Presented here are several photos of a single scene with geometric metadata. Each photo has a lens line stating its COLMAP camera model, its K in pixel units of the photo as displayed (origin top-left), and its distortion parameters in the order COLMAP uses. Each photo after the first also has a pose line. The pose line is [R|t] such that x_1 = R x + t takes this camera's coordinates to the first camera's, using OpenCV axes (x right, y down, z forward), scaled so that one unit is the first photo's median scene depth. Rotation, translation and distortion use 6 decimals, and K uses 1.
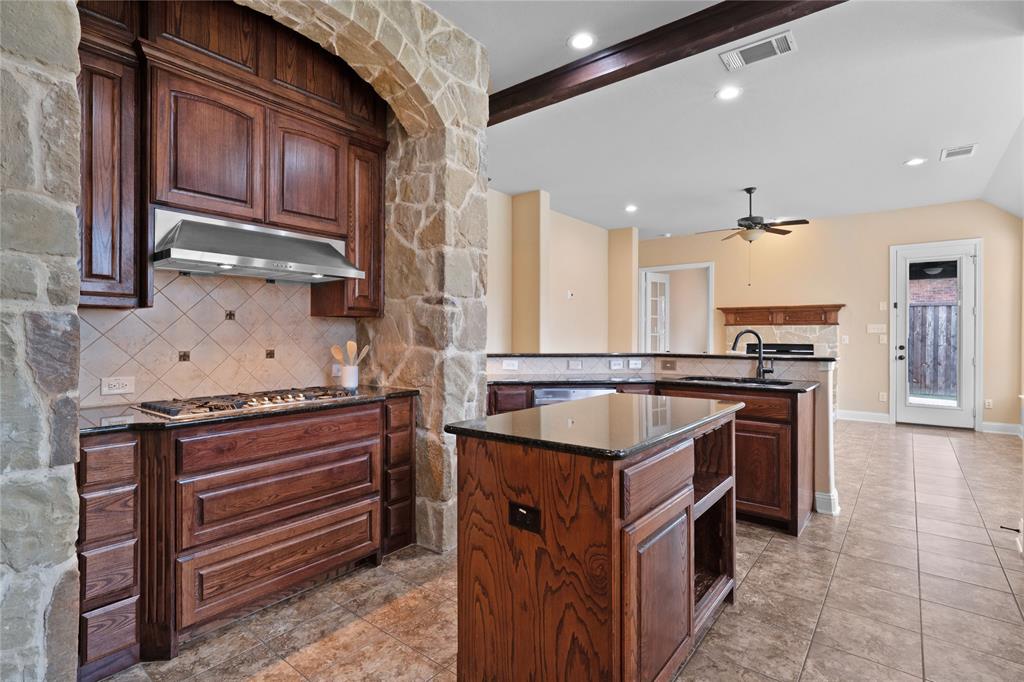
lens RADIAL K [[495.2, 0, 513.1], [0, 495.2, 334.9], [0, 0, 1]] dist [0.003289, 0.000690]
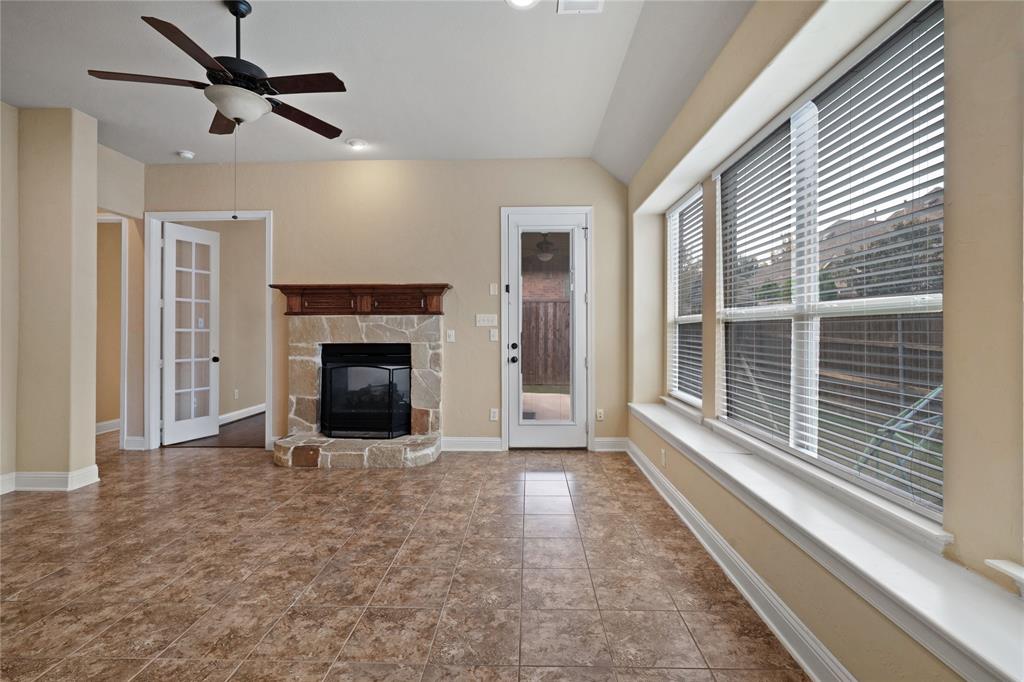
lens RADIAL K [[455.7, 0, 513.1], [0, 455.7, 327.2], [0, 0, 1]] dist [-0.000582, 0.000149]
pose [[0.803309, -0.001819, 0.595560, 0.863362], [0.005691, 0.999973, -0.004621, 0.001919], [-0.595536, 0.007101, 0.803297, 1.042439]]
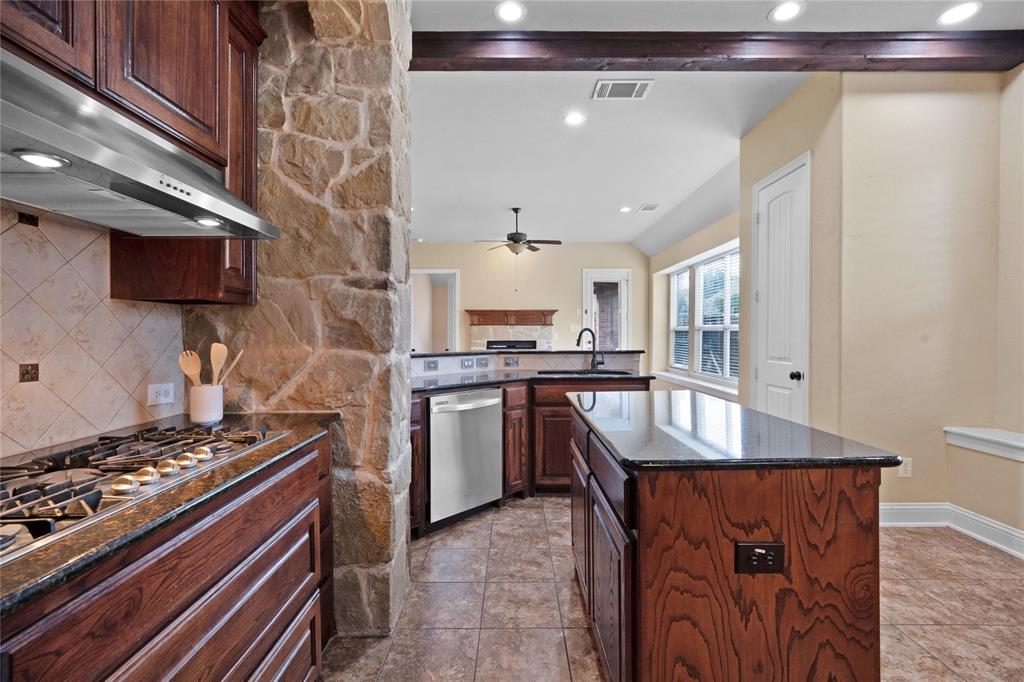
lens RADIAL K [[445.5, 0, 514.5], [0, 445.5, 337.1], [0, 0, 1]] dist [-0.005405, 0.000281]
pose [[0.779278, -0.007880, 0.626628, -0.378203], [0.003980, 0.999963, 0.007626, 0.002736], [-0.626665, -0.003449, 0.779281, 0.357545]]
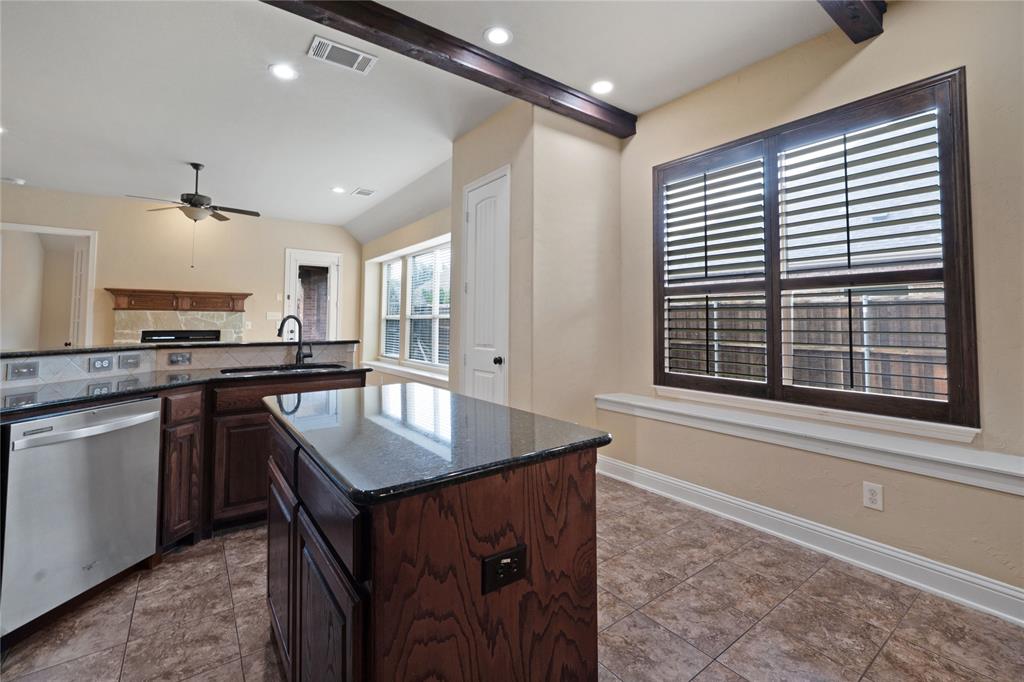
lens RADIAL K [[441.9, 0, 515.1], [0, 441.9, 302.5], [0, 0, 1]] dist [-0.012642, 0.002716]
pose [[0.252595, 0.042942, 0.966619, -0.318898], [-0.001176, 0.999028, -0.044074, 0.002807], [-0.967571, 0.009996, 0.252400, 0.423581]]
